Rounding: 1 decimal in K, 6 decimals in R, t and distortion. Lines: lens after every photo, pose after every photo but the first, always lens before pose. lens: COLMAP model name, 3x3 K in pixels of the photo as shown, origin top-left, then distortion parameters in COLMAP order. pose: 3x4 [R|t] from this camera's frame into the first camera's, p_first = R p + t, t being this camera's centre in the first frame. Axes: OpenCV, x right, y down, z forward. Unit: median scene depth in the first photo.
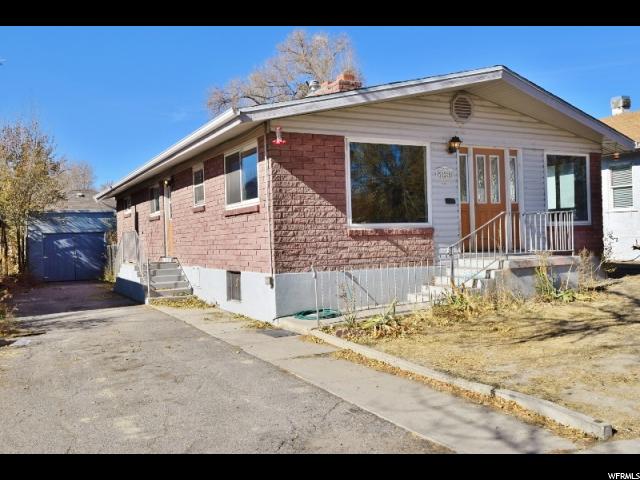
lens RADIAL K [[616.0, 0, 319.5], [0, 616.0, 238.8], [0, 0, 1]] dist [-0.031613, 0.000000]
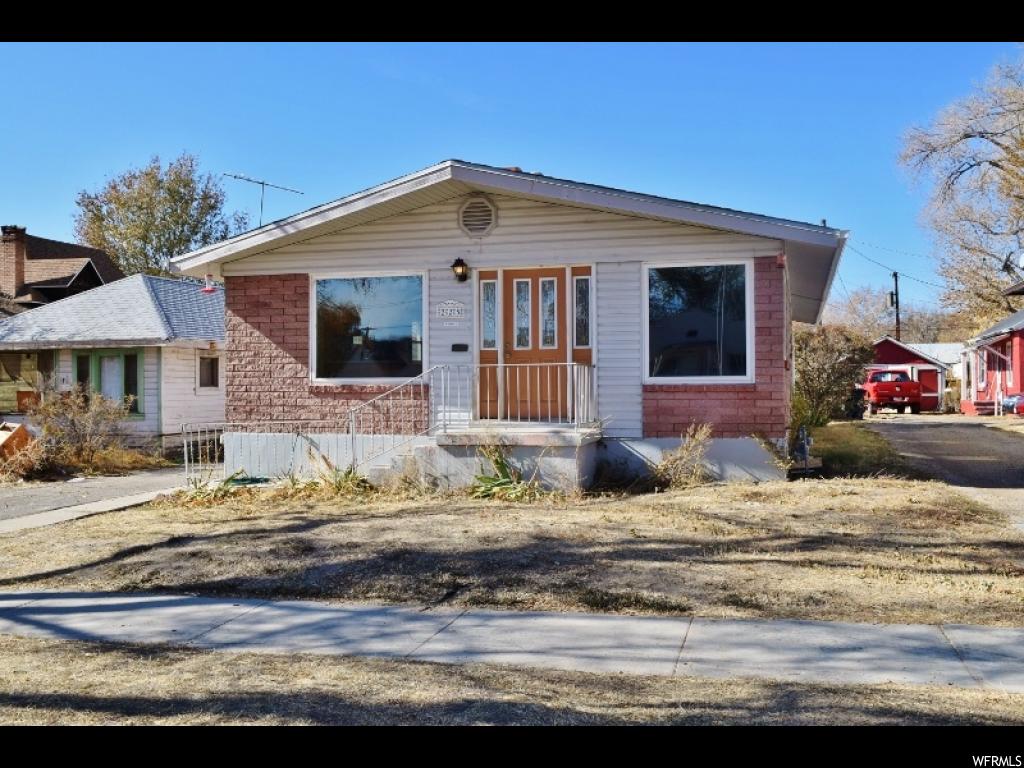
lens RADIAL K [[985.7, 0, 510.3], [0, 985.7, 386.4], [0, 0, 1]] dist [-0.031613, 0.000000]
pose [[0.720326, 0.024118, -0.693216, 1.158292], [-0.014828, 0.999702, 0.019374, -0.042828], [0.693477, -0.003677, 0.720470, 0.223676]]
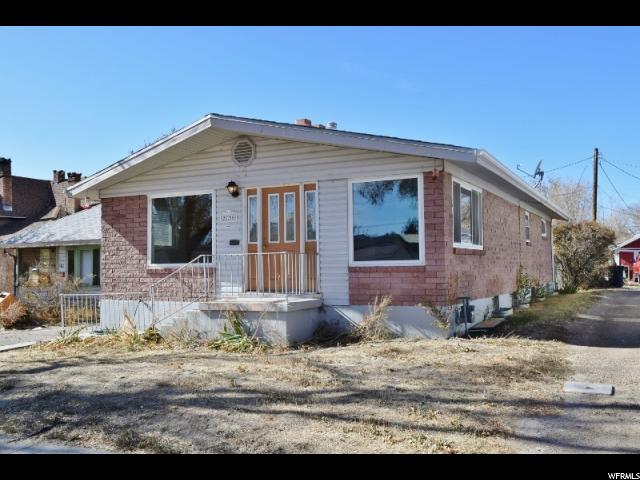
lens RADIAL K [[616.0, 0, 321.7], [0, 616.0, 238.8], [0, 0, 1]] dist [-0.031613, 0.000000]
pose [[0.578165, -0.016405, -0.815755, 1.265920], [-0.002372, 0.999760, -0.021787, -0.048778], [0.815916, 0.014532, 0.577987, 0.558703]]
